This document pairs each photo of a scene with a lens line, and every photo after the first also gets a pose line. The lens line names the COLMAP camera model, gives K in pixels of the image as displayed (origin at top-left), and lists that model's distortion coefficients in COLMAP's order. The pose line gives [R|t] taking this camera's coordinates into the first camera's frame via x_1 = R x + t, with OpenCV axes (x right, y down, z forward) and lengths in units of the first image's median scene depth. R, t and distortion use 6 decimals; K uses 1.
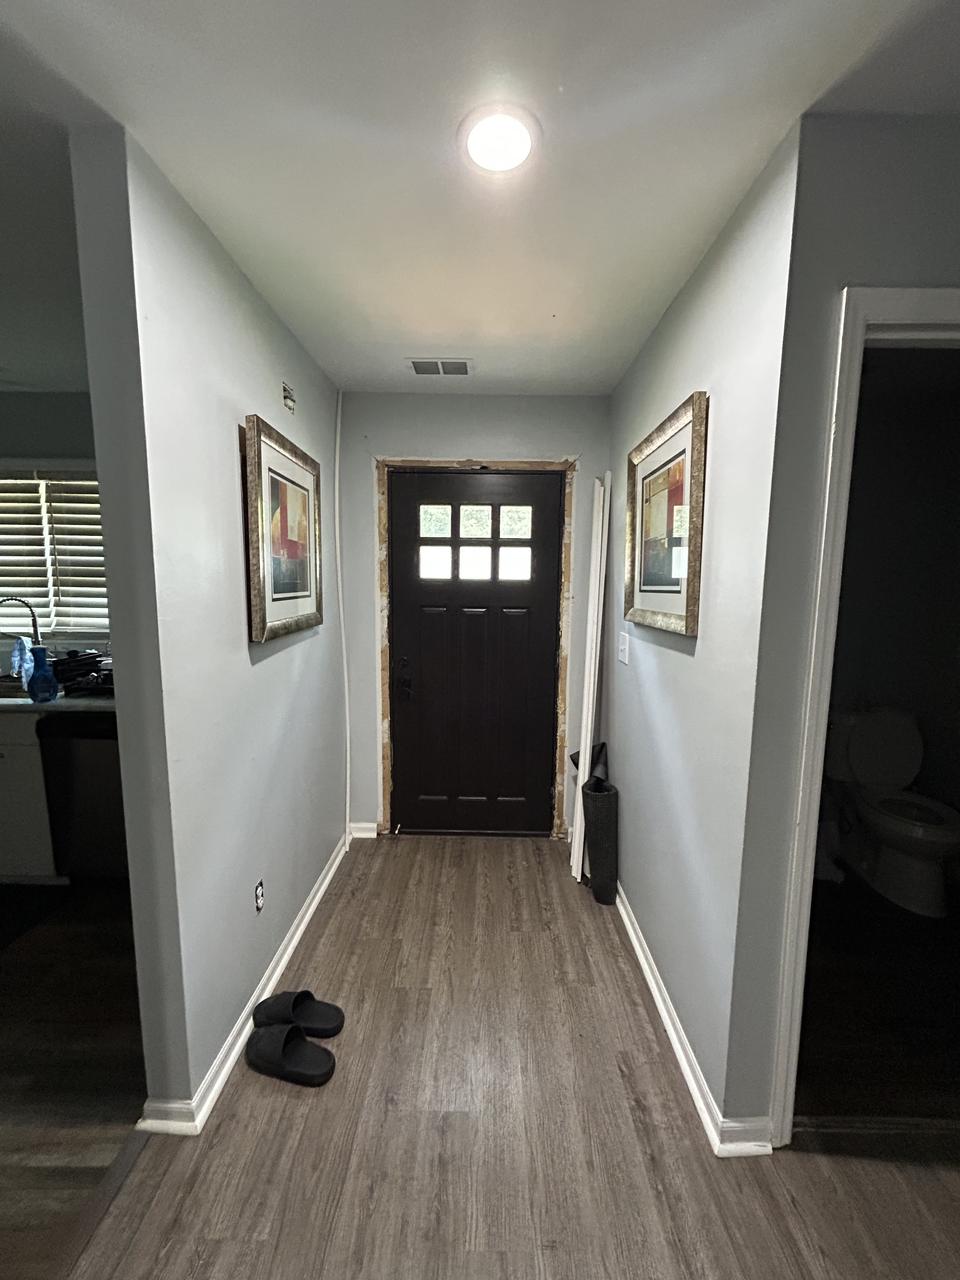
lens RADIAL K [[515.6, 0, 480.0], [0, 515.6, 640.2], [0, 0, 1]] dist [0.000336, -0.001291]
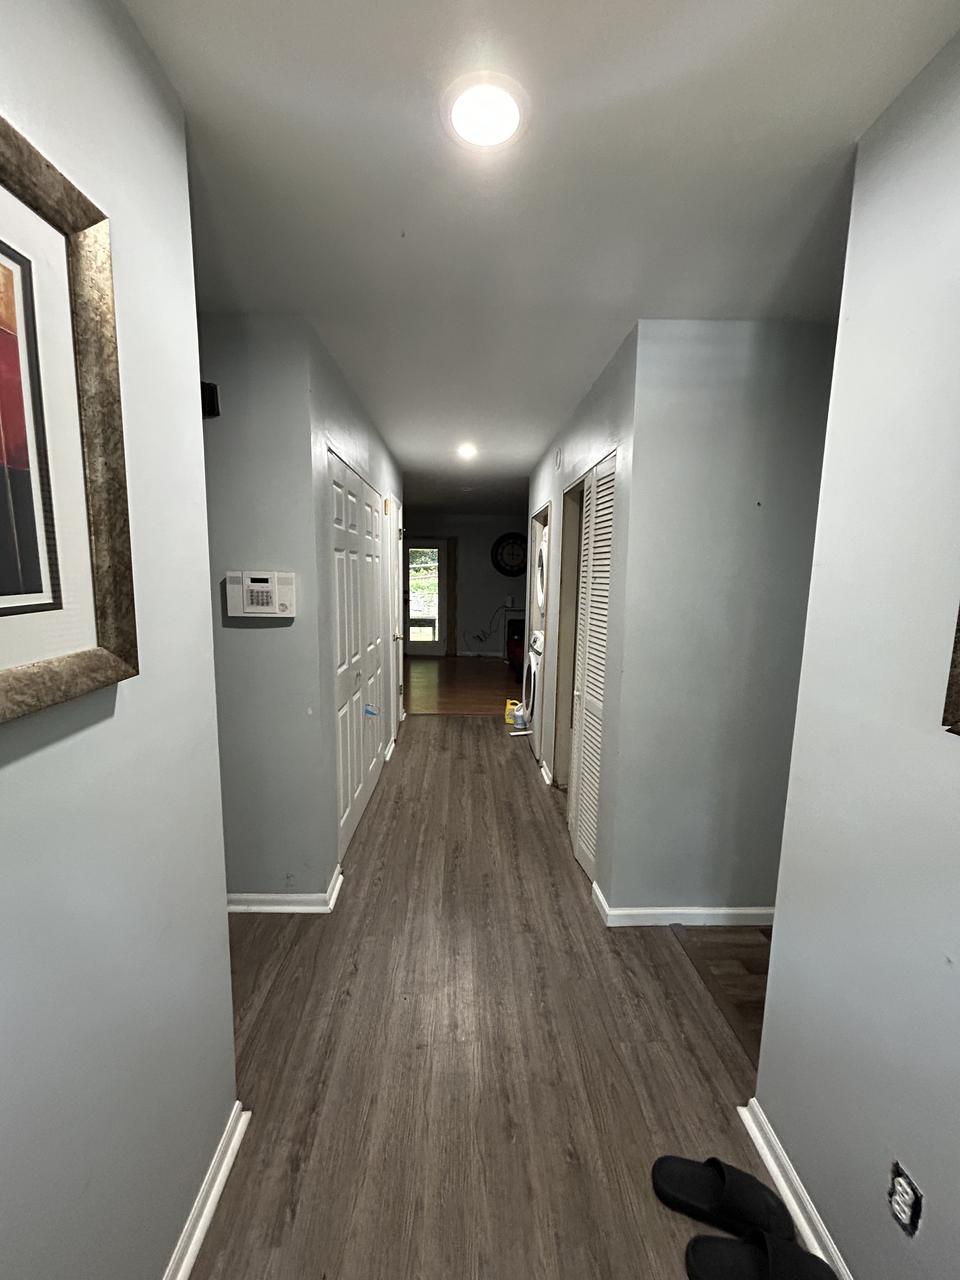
lens RADIAL K [[515.6, 0, 478.3], [0, 515.6, 638.8], [0, 0, 1]] dist [0.000336, -0.001291]
pose [[-0.998527, -0.023786, -0.048769, 0.064990], [-0.035332, 0.967160, 0.251702, -0.237963], [0.041180, 0.253055, -0.966575, 1.822276]]
